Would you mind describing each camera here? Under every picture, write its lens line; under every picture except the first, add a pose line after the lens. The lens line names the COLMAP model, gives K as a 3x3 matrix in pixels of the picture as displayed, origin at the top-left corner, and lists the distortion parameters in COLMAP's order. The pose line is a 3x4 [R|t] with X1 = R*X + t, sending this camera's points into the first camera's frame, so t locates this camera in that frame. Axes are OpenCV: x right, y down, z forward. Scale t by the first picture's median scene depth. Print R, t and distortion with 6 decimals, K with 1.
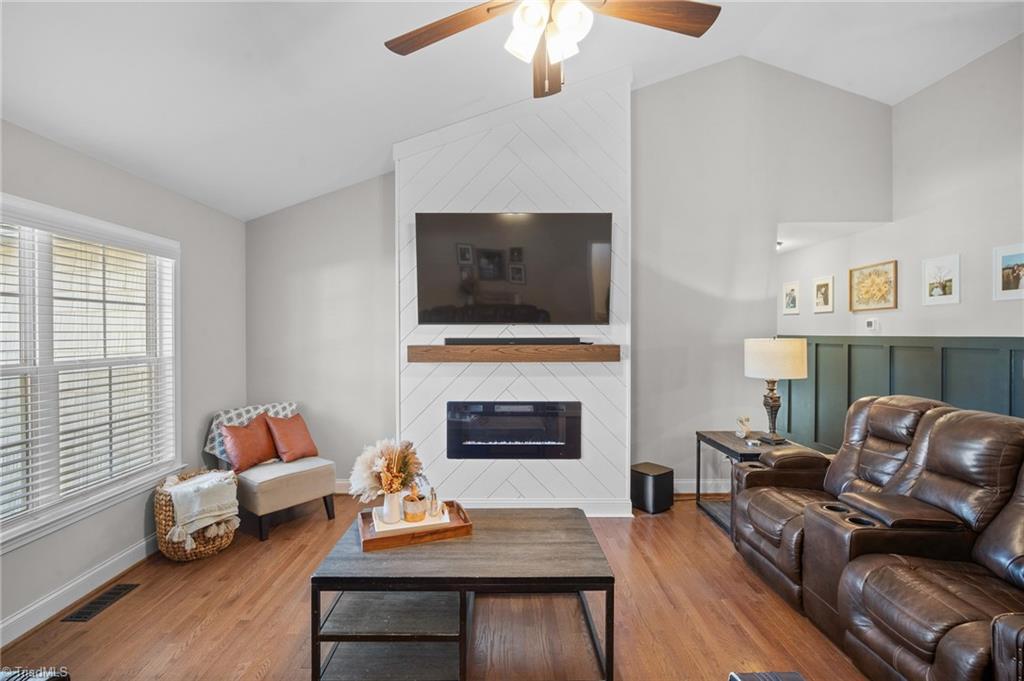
lens RADIAL K [[450.8, 0, 502.1], [0, 450.8, 335.0], [0, 0, 1]] dist [-0.004155, 0.000333]
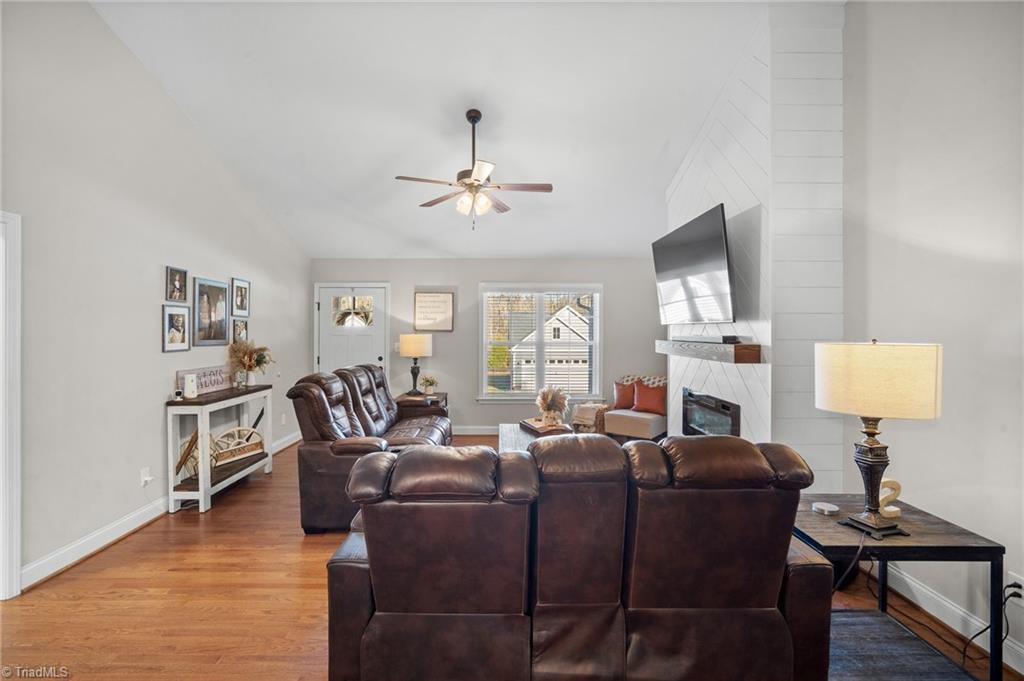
lens RADIAL K [[450.8, 0, 502.1], [0, 450.8, 335.0], [0, 0, 1]] dist [-0.004155, 0.000333]
pose [[-0.004014, 0.011626, -0.999924, 1.137369], [-0.010840, 0.999873, 0.011669, -0.002781], [0.999933, 0.010886, -0.003887, 0.530177]]
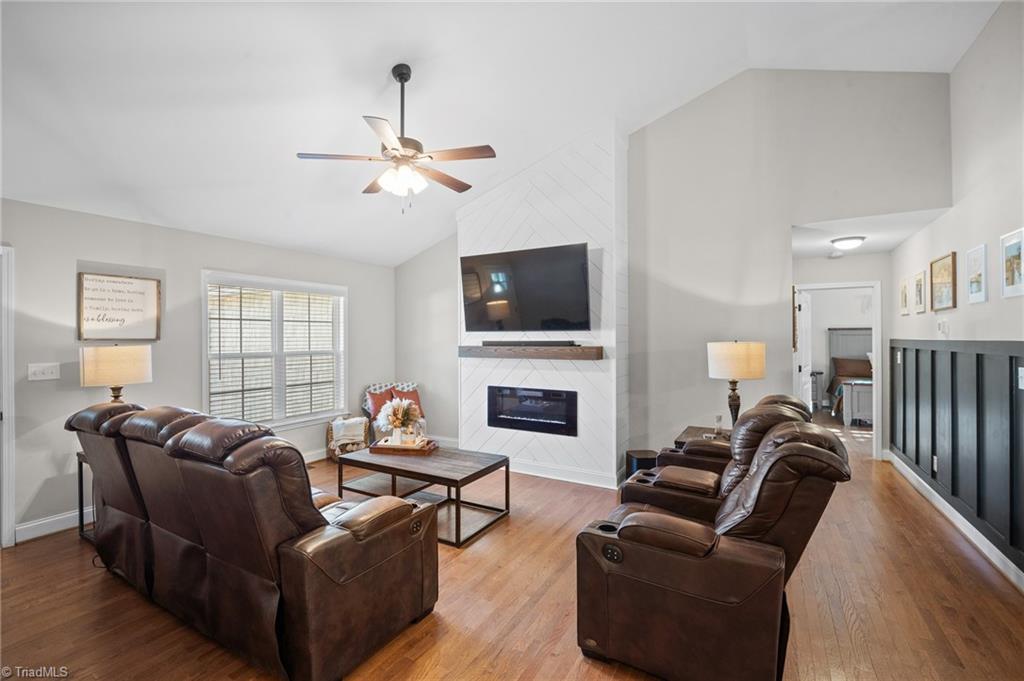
lens RADIAL K [[450.8, 0, 502.1], [0, 450.8, 335.0], [0, 0, 1]] dist [-0.004155, 0.000333]
pose [[0.859743, -0.005147, -0.510700, 0.659843], [0.000299, 0.999954, -0.009575, 0.001582], [0.510726, 0.008079, 0.859706, -0.201704]]
